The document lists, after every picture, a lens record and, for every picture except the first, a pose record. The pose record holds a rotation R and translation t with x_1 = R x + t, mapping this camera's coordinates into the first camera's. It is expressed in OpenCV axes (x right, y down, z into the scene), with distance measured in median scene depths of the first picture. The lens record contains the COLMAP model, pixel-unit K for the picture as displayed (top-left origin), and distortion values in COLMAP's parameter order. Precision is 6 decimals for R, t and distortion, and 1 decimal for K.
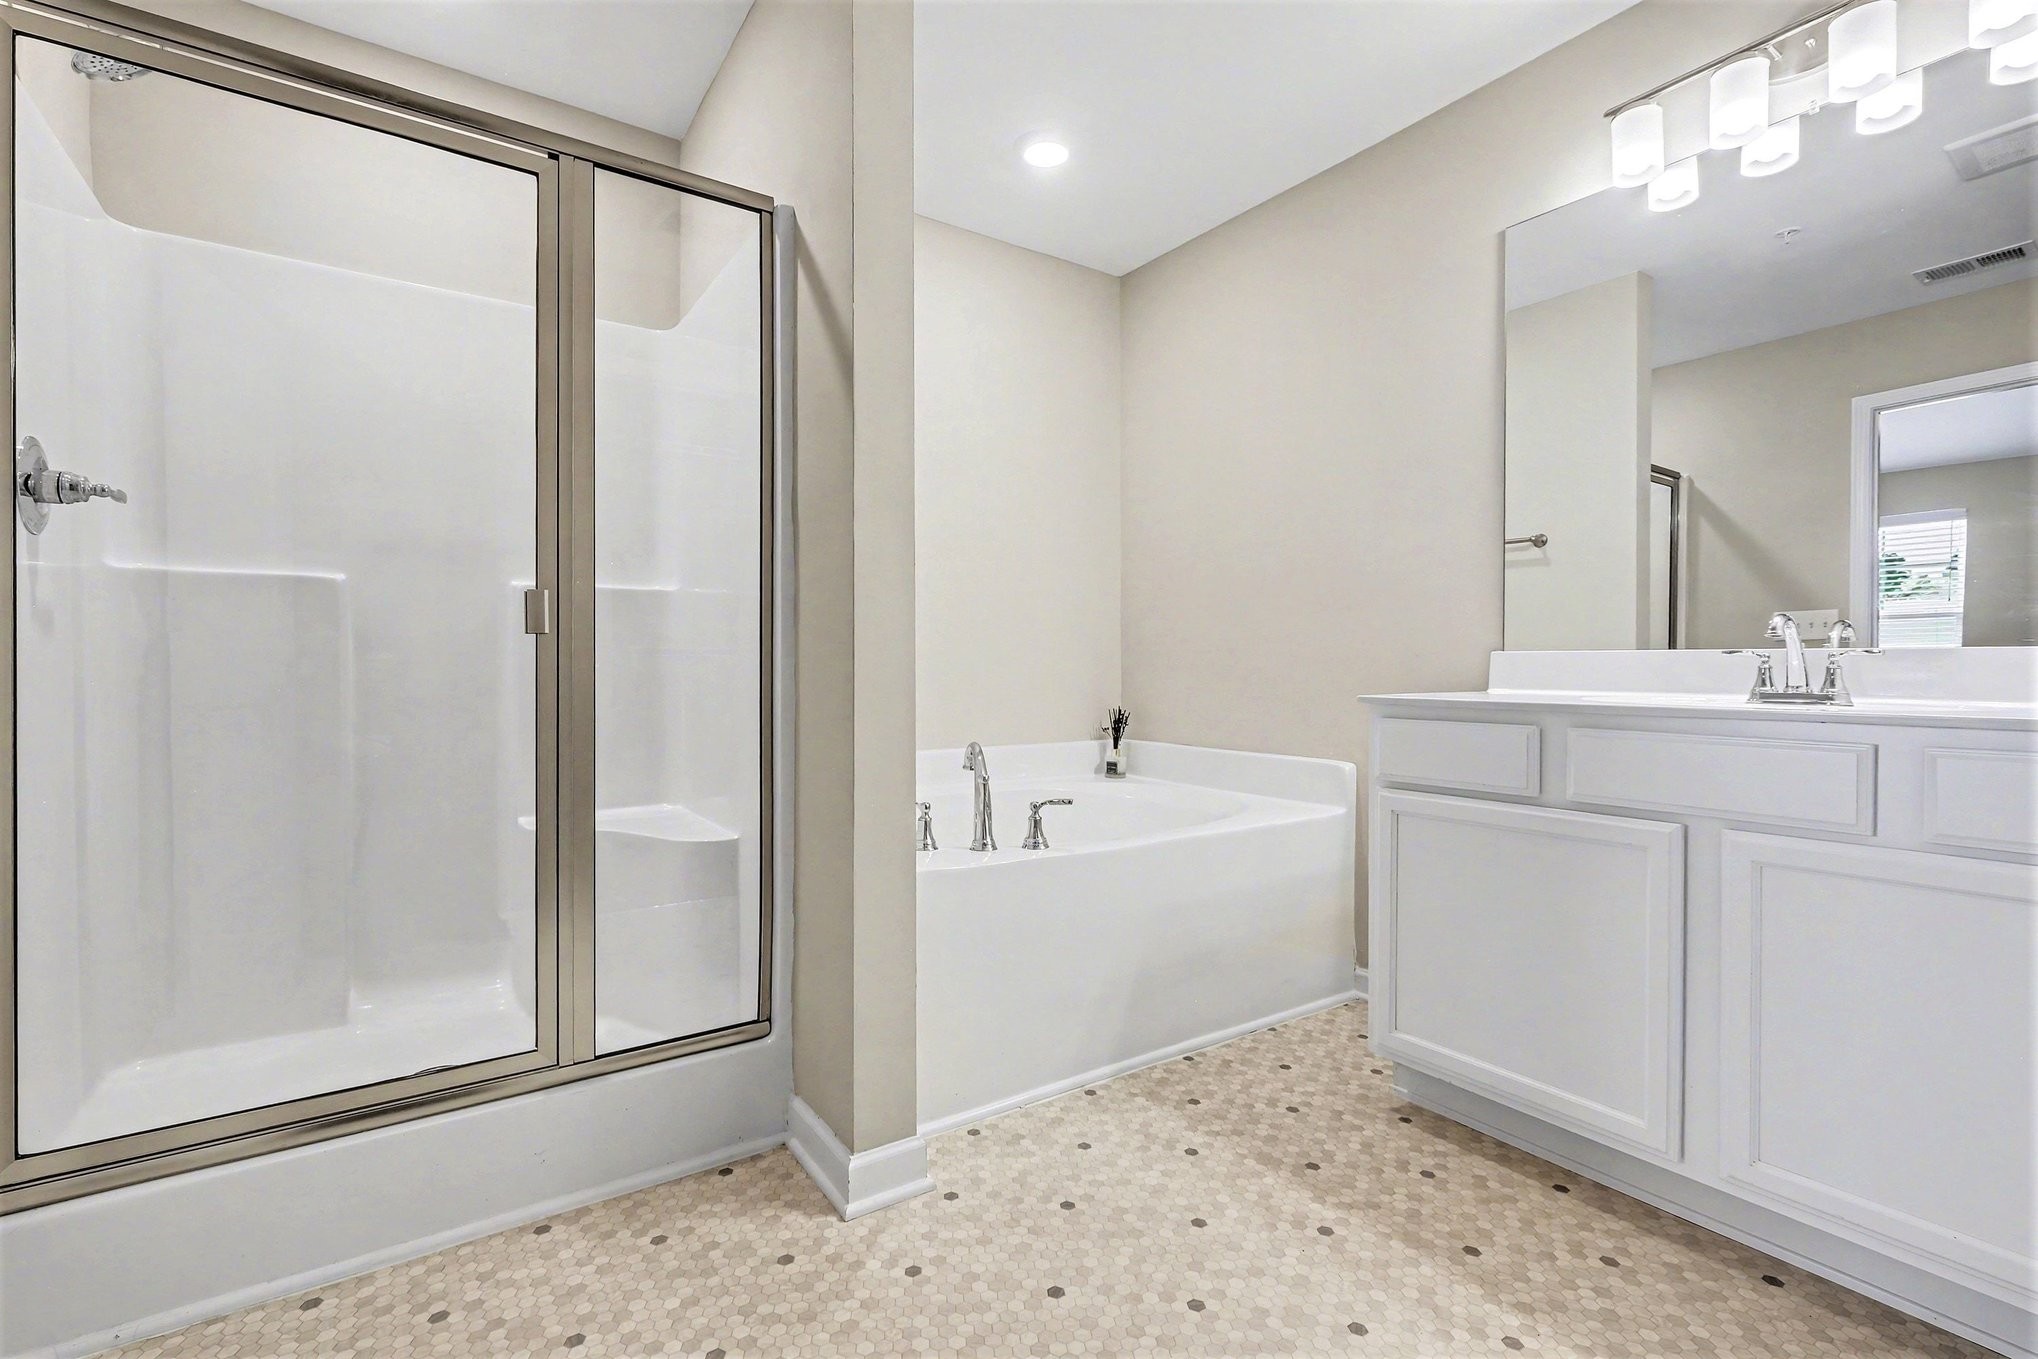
lens RADIAL K [[889.4, 0, 1014.8], [0, 889.4, 667.9], [0, 0, 1]] dist [-0.000668, 0.000200]
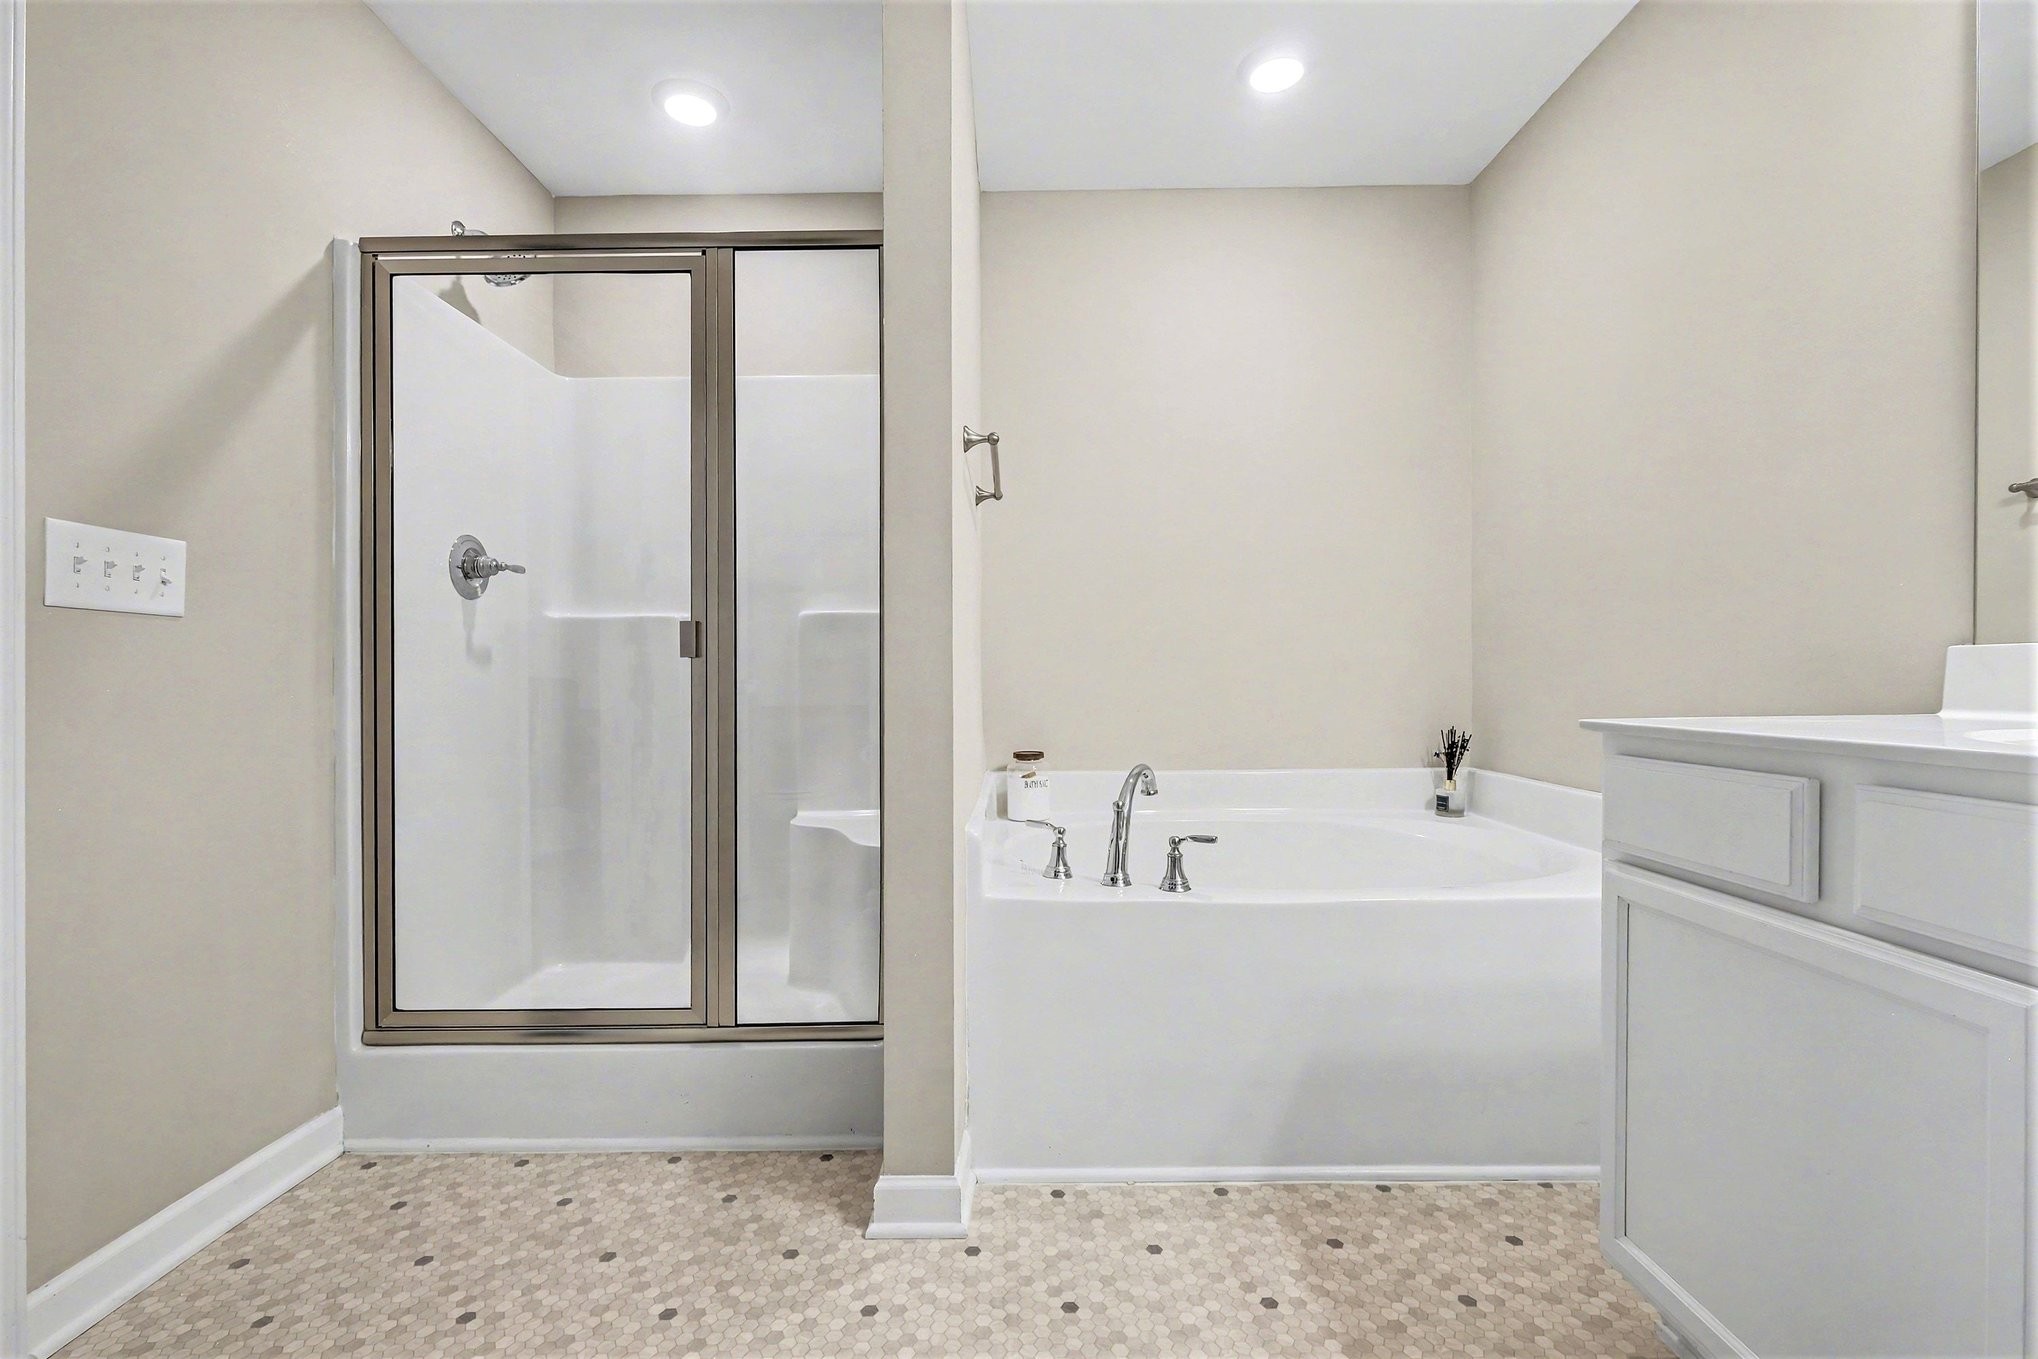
lens RADIAL K [[897.8, 0, 1019.0], [0, 897.8, 679.5], [0, 0, 1]] dist [-0.001424, -0.000093]
pose [[0.832765, -0.009487, -0.553545, 0.435655], [0.010155, 0.999947, -0.001860, -0.002164], [0.553533, -0.004072, 0.832817, 0.217159]]
